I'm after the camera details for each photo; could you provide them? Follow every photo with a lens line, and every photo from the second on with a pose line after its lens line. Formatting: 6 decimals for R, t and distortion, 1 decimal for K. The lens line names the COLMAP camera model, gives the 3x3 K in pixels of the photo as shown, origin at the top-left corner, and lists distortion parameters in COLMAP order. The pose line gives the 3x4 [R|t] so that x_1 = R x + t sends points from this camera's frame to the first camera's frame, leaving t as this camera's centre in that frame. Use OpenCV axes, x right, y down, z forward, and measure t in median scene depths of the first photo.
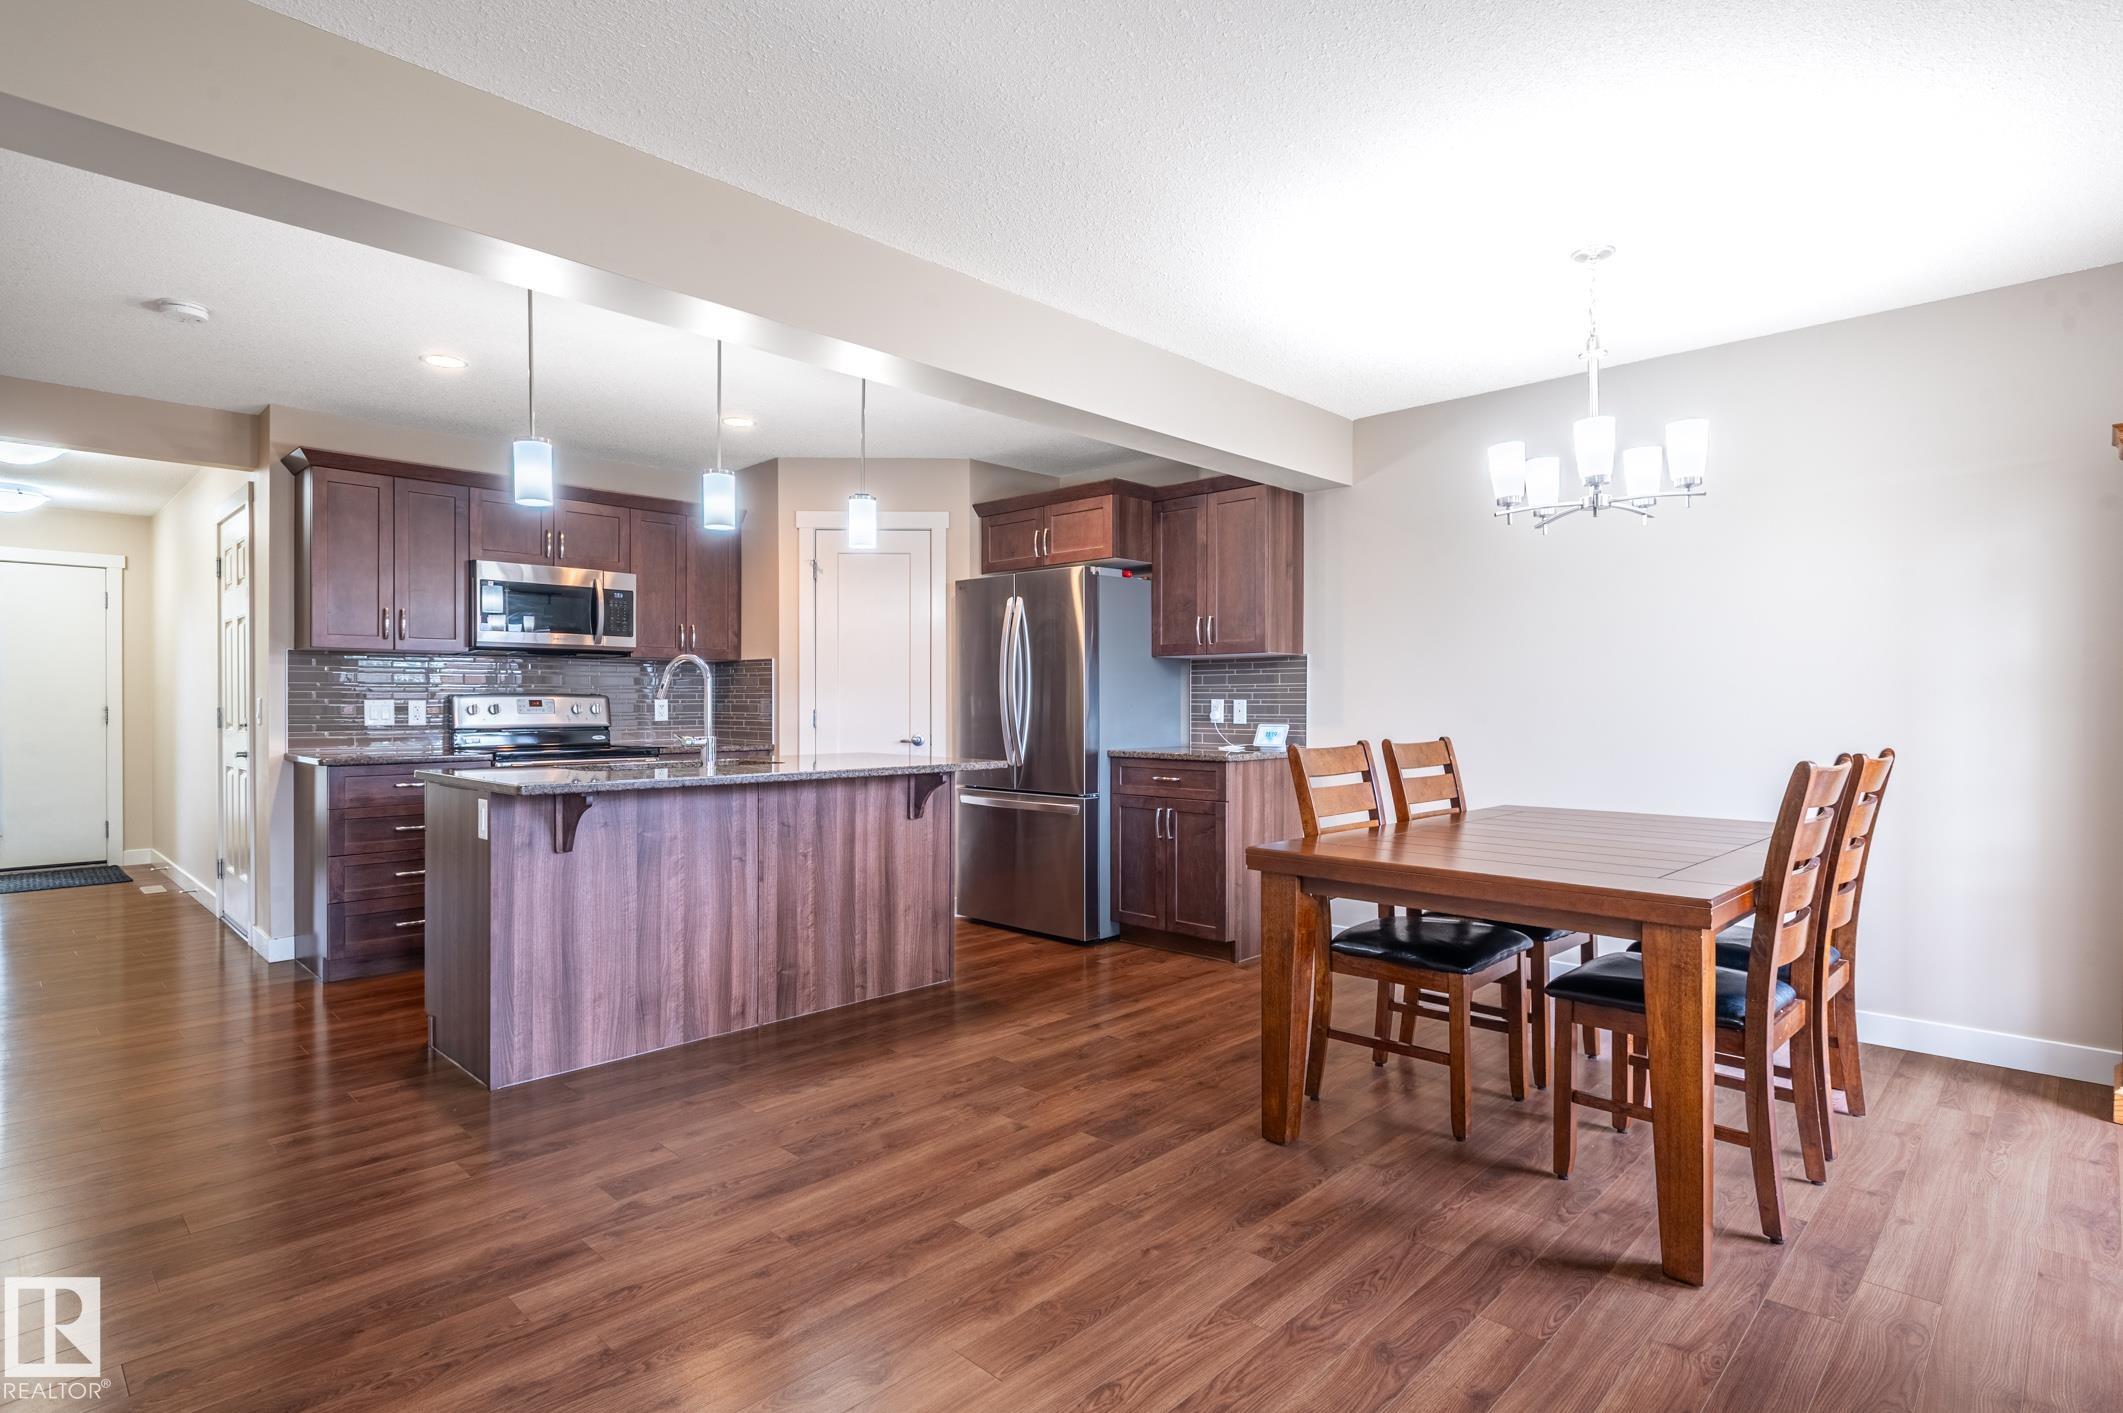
lens RADIAL K [[1085.1, 0, 1068.3], [0, 1085.1, 696.7], [0, 0, 1]] dist [0.004009, -0.001528]
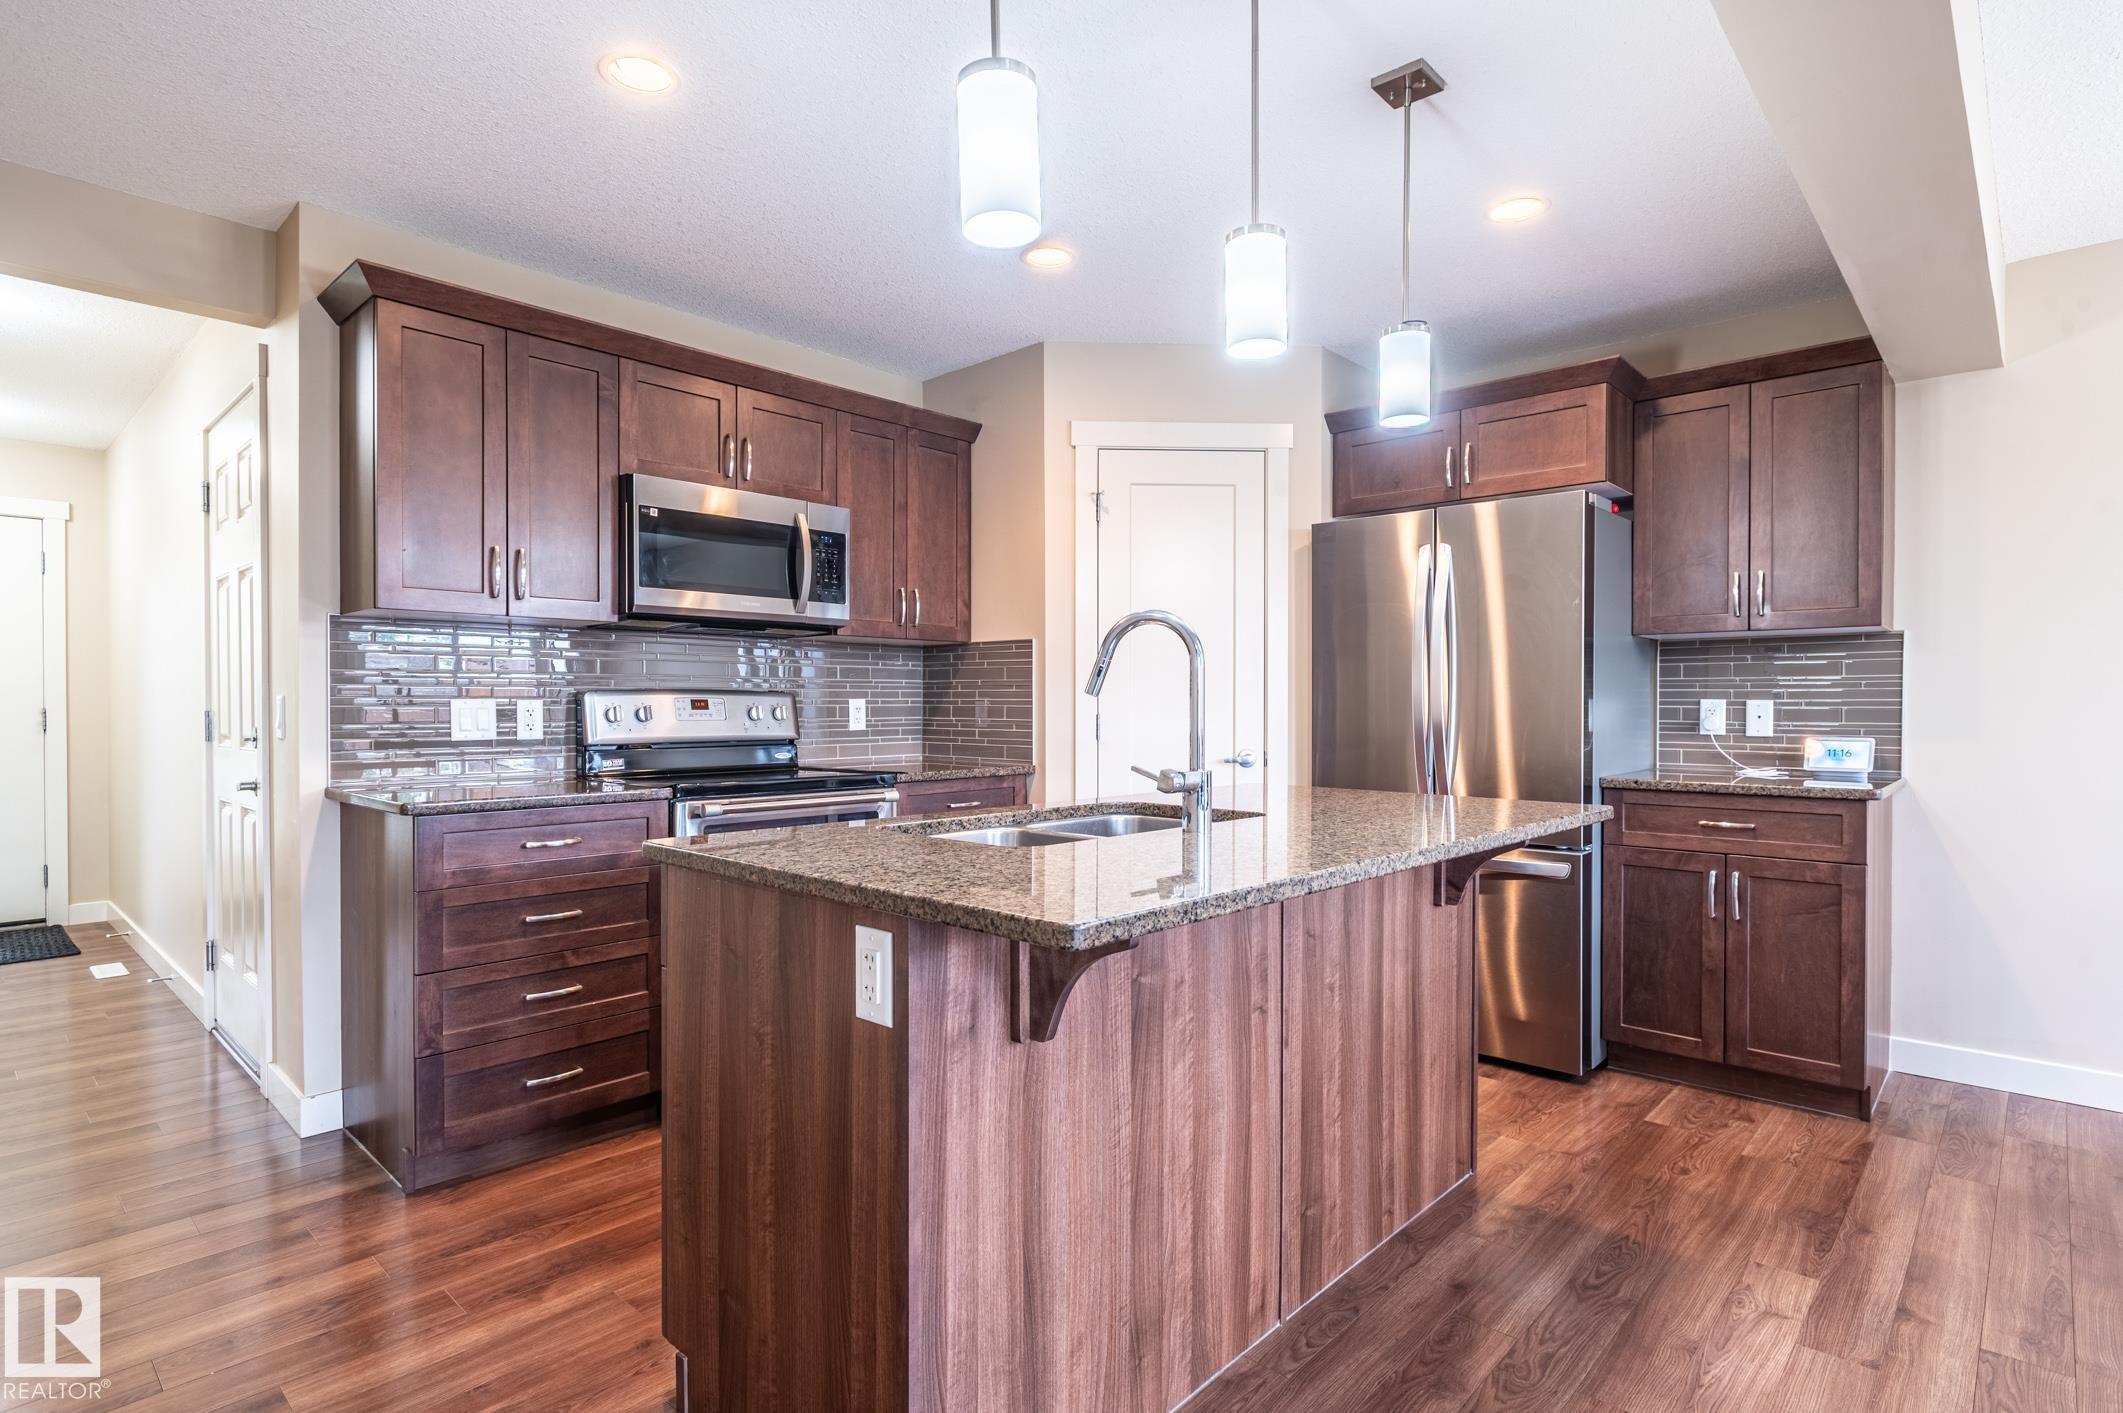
lens RADIAL K [[1068.5, 0, 1056.1], [0, 1068.5, 704.9], [0, 0, 1]] dist [0.002111, -0.000565]
pose [[0.999782, 0.000900, 0.020841, -0.315738], [-0.001041, 0.999977, 0.006756, 0.001848], [-0.020835, -0.006776, 0.999760, 0.383785]]
